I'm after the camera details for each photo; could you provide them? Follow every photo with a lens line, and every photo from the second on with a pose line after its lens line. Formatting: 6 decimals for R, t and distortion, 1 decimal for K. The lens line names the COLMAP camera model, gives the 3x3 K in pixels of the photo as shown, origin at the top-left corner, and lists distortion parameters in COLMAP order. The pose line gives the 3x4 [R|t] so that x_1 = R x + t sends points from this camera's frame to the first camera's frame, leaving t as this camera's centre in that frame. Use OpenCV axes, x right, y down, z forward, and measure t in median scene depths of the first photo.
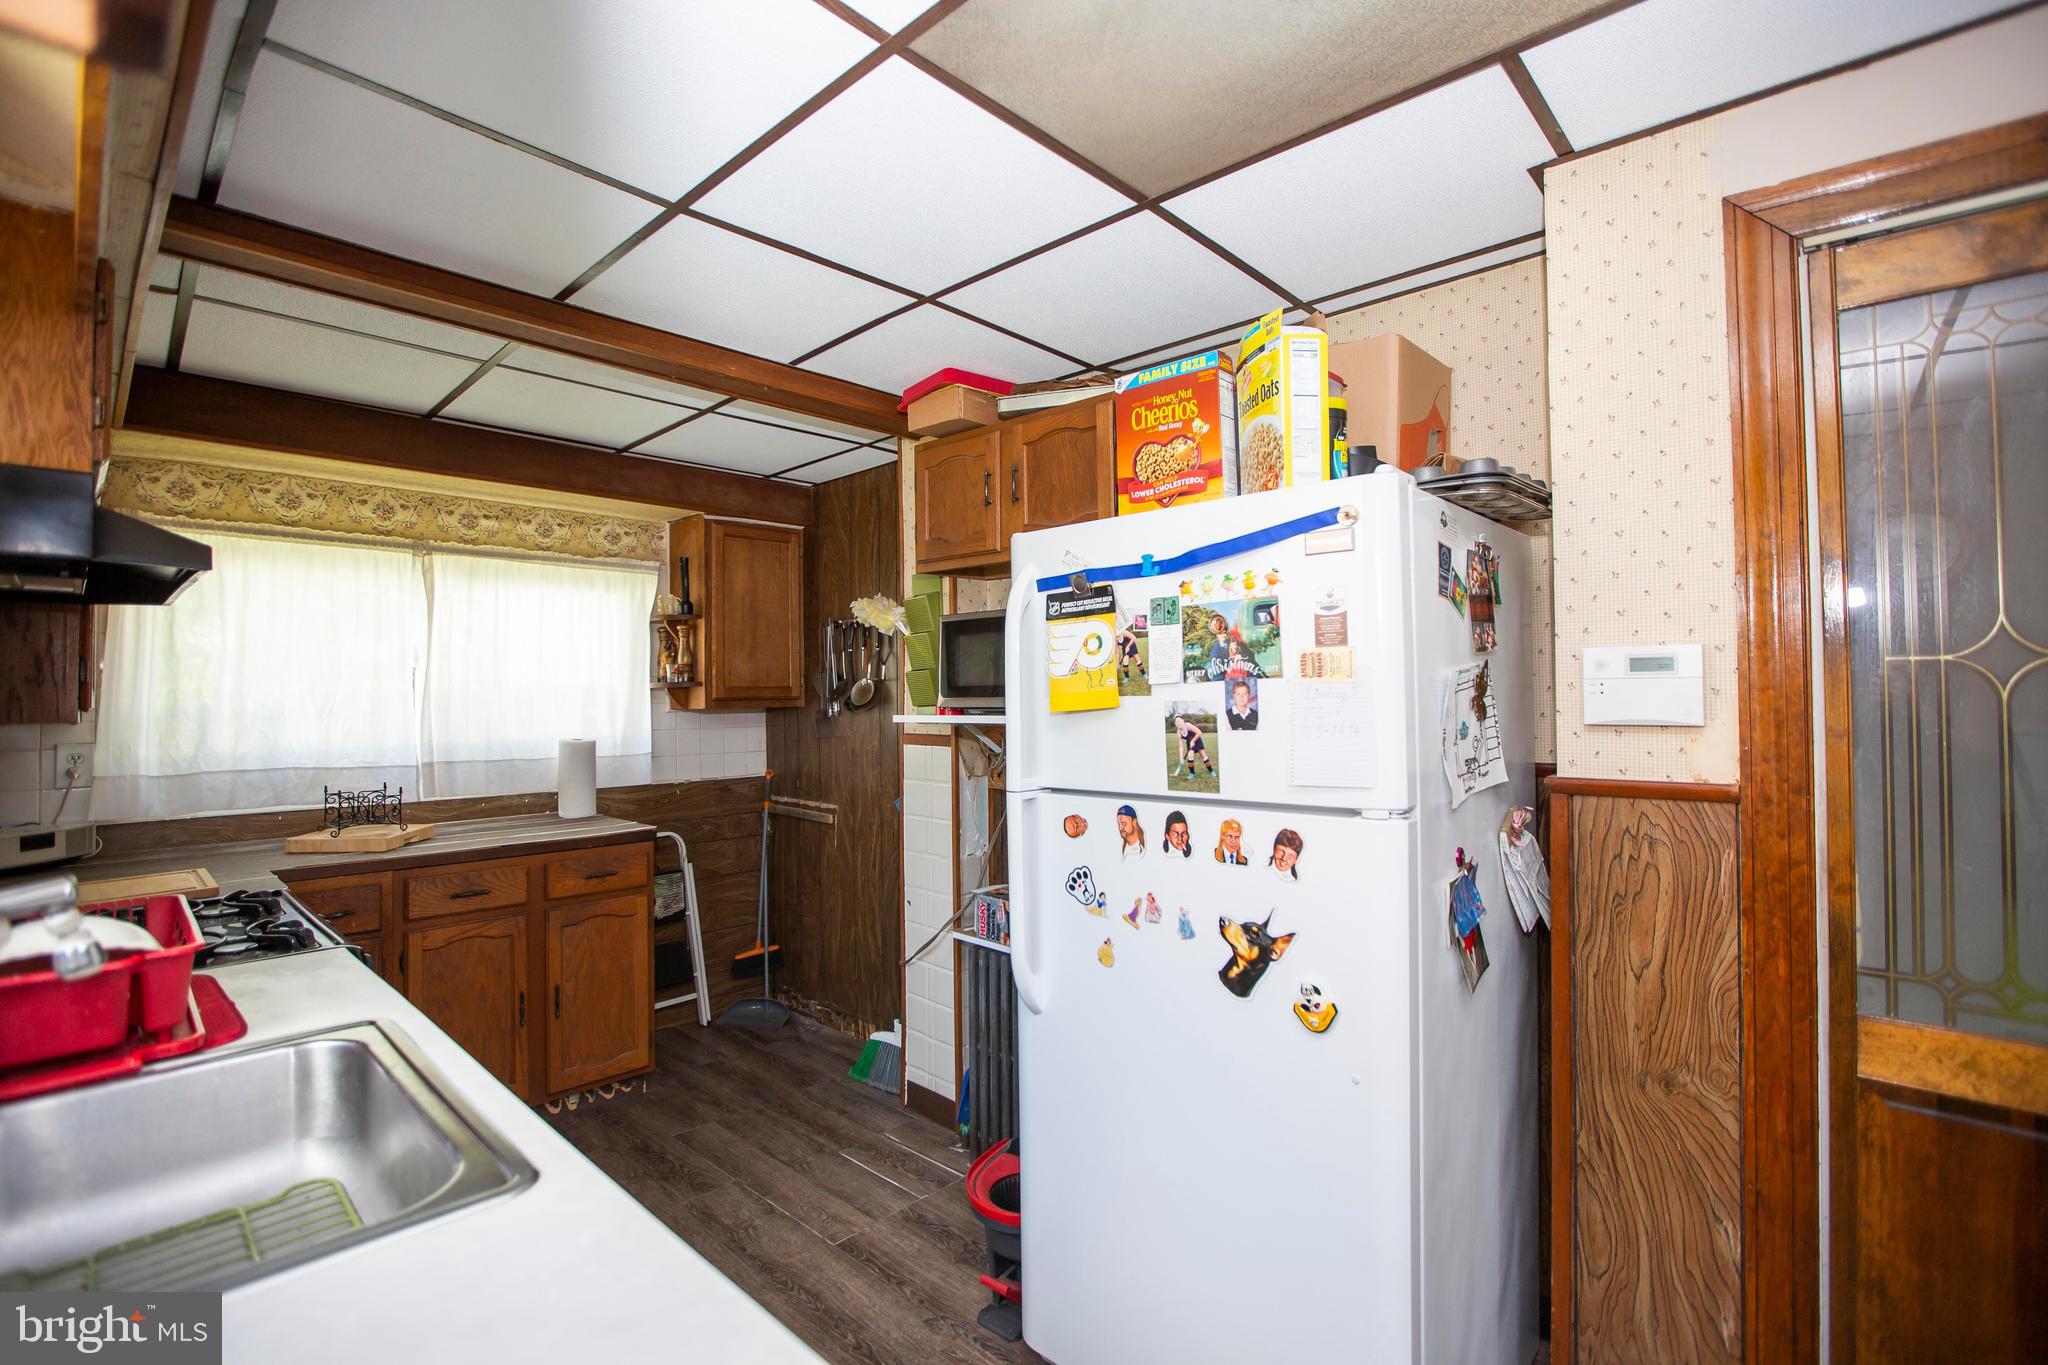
lens RADIAL K [[937.4, 0, 1029.1], [0, 937.4, 672.1], [0, 0, 1]] dist [-0.049290, 0.018697]
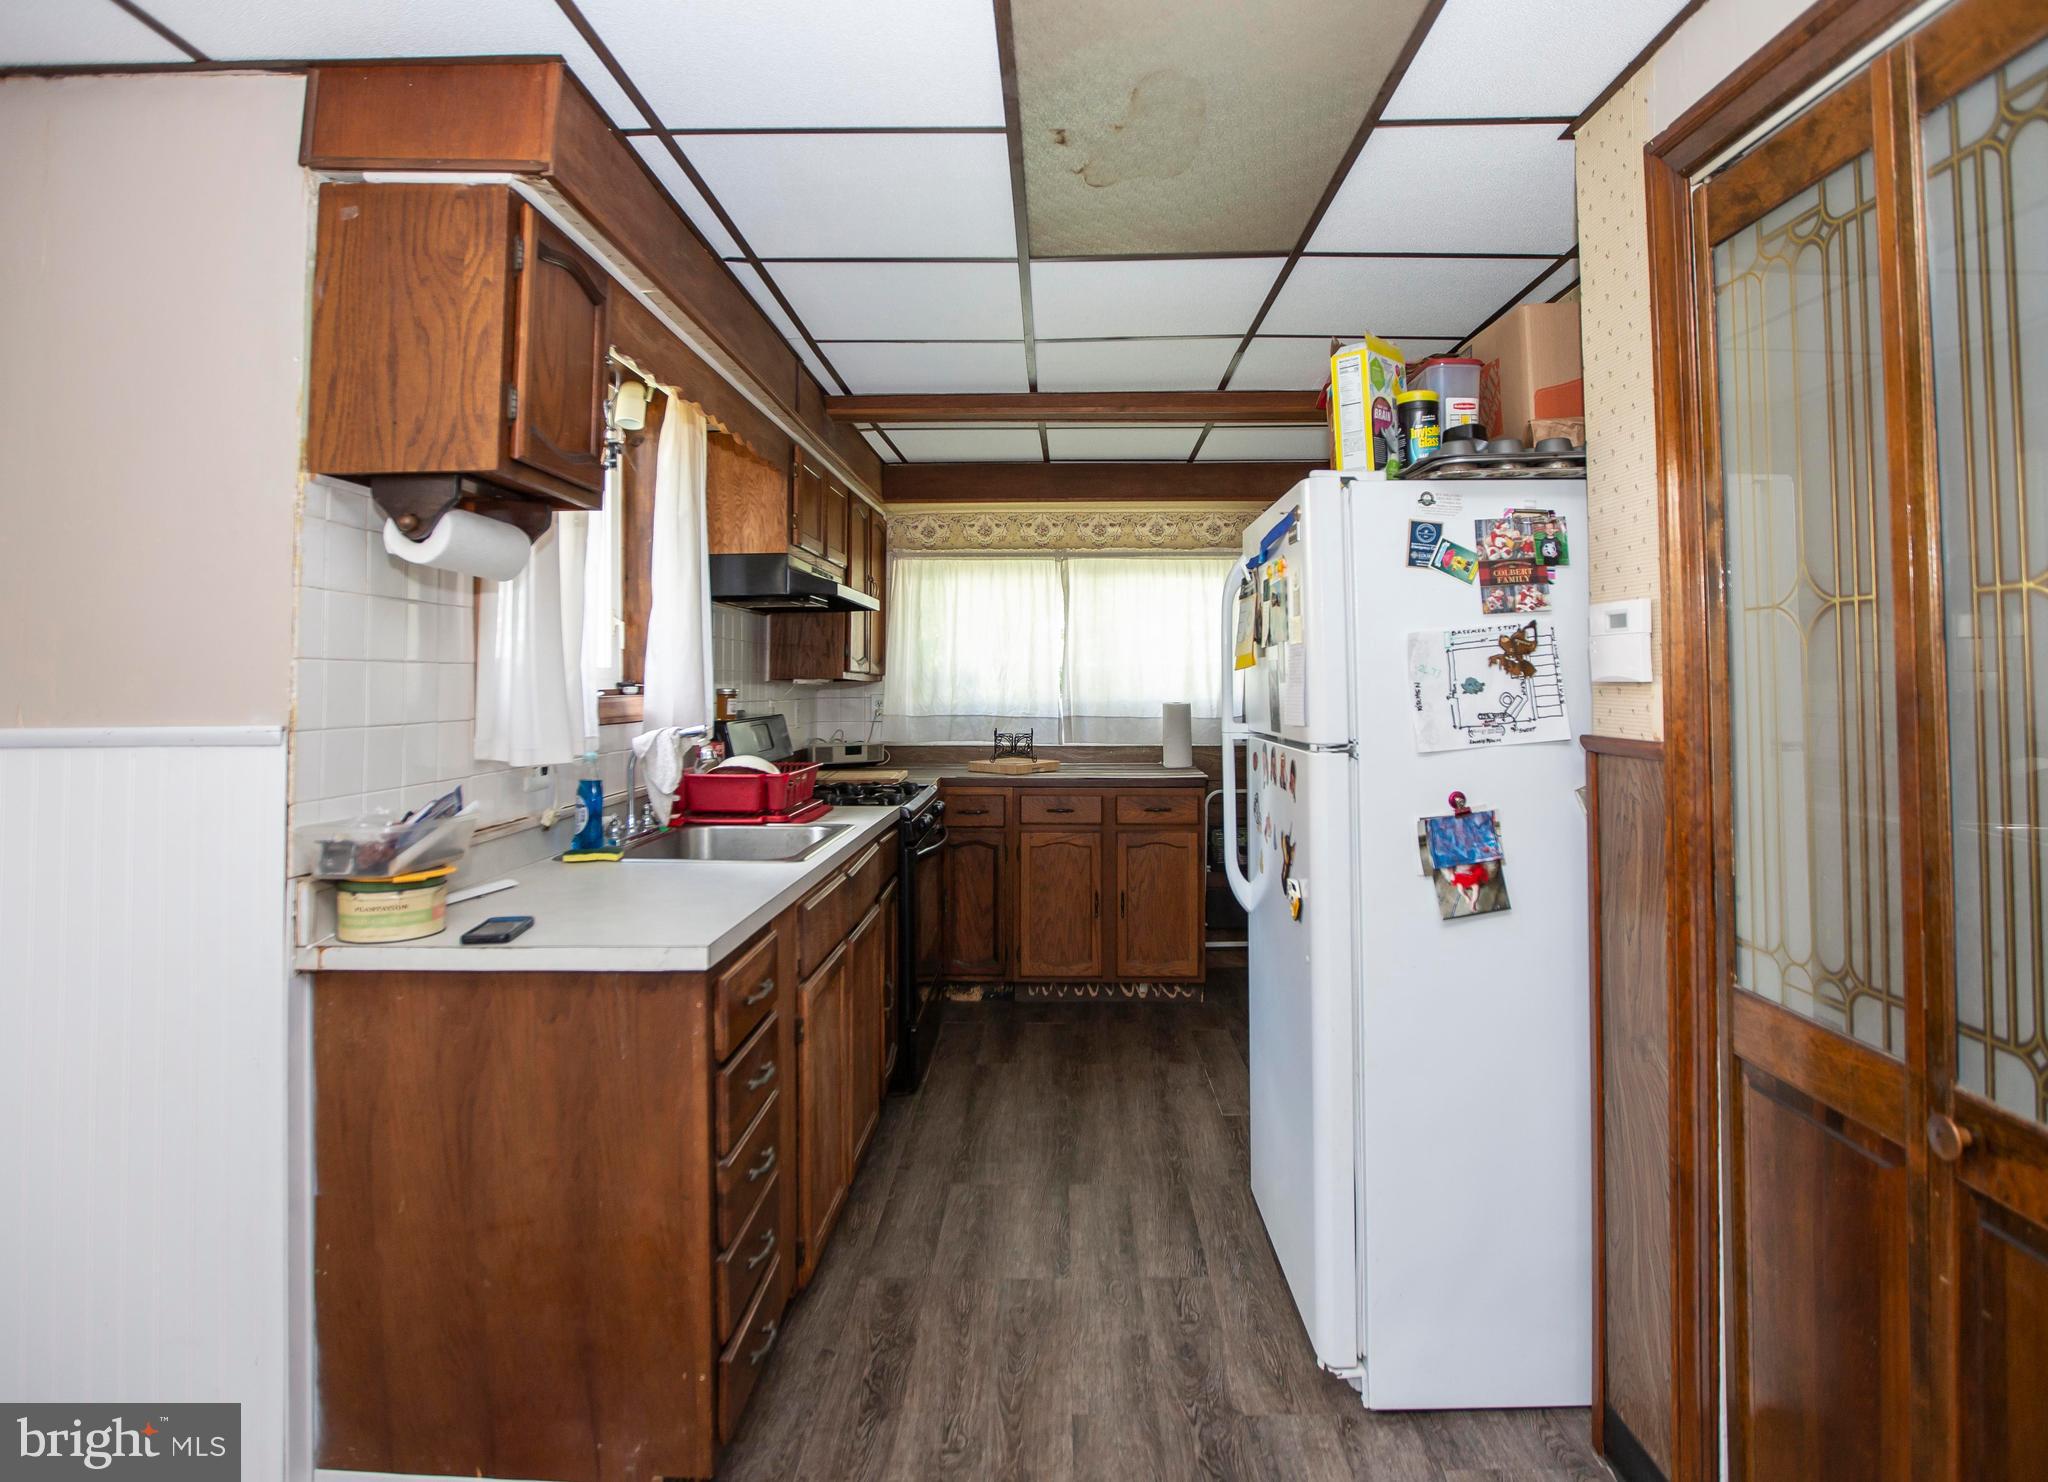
lens RADIAL K [[1137.5, 0, 1051.1], [0, 1137.5, 619.4], [0, 0, 1]] dist [-0.036325, -0.000122]
pose [[0.677254, -0.032354, -0.735038, 0.580748], [0.014651, 0.999428, -0.030493, 0.009218], [0.735603, 0.009882, 0.677340, -0.139582]]
